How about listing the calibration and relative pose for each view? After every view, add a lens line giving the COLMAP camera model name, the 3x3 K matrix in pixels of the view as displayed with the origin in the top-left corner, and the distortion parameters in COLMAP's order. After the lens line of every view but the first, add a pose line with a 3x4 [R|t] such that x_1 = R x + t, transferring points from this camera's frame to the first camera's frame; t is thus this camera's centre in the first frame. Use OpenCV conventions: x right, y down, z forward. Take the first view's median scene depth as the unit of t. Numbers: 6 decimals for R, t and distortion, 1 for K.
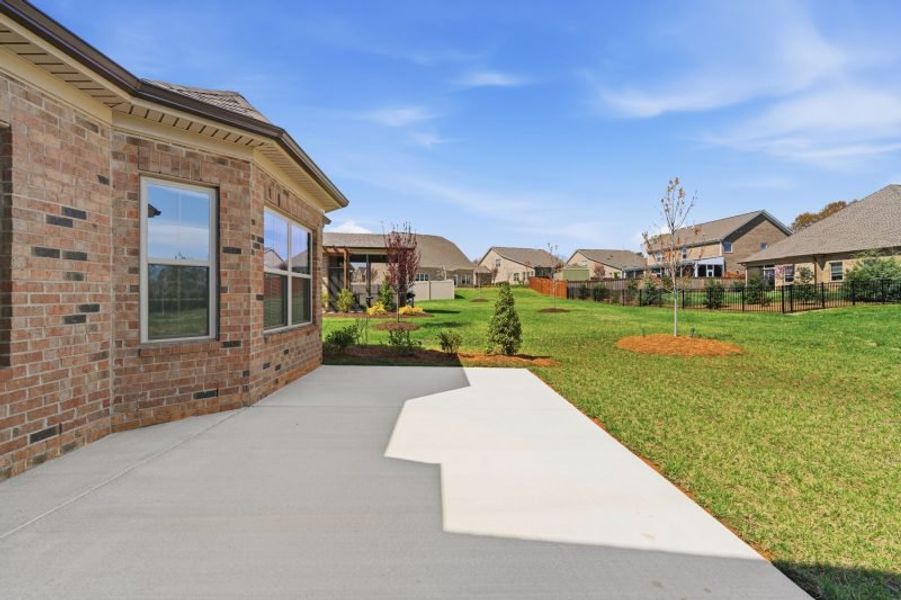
lens RADIAL K [[367.7, 0, 453.2], [0, 367.7, 299.2], [0, 0, 1]] dist [0.001136, 0.000218]
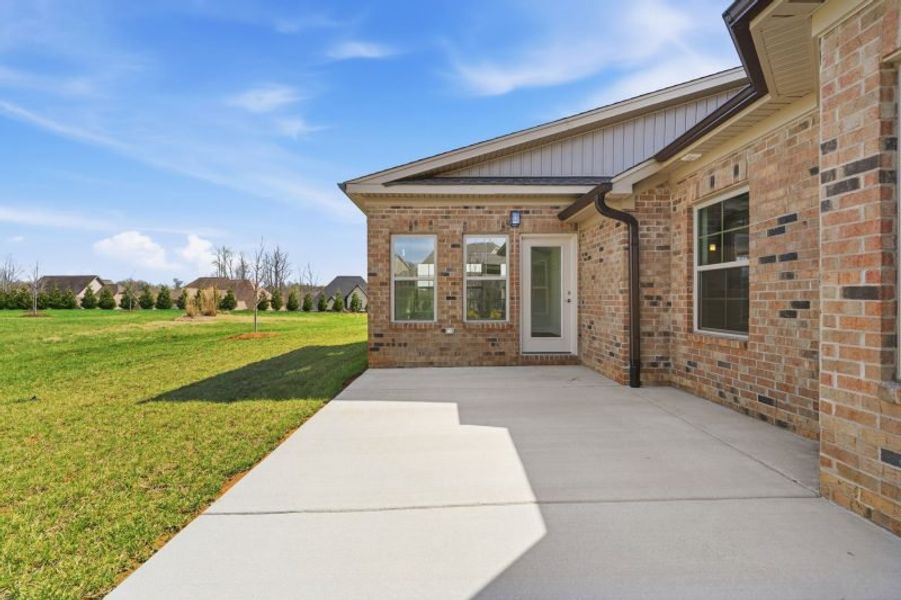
lens RADIAL K [[367.7, 0, 453.2], [0, 367.7, 299.2], [0, 0, 1]] dist [0.001136, 0.000218]
pose [[-0.999616, 0.004291, 0.027364, -0.035545], [0.004472, 0.999968, 0.006581, -0.001854], [-0.027335, 0.006701, -0.999604, 1.740146]]
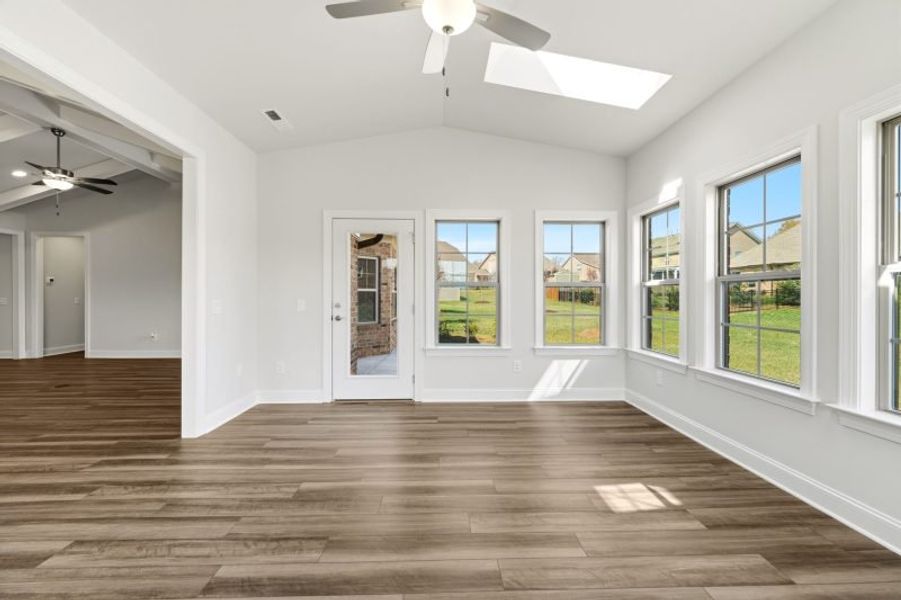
lens RADIAL K [[367.7, 0, 453.2], [0, 367.7, 299.2], [0, 0, 1]] dist [0.001136, 0.000218]
pose [[0.999994, 0.003252, 0.000892, -0.184698], [-0.003250, 0.999994, -0.001317, -0.037600], [-0.000897, 0.001314, 0.999999, -1.272735]]
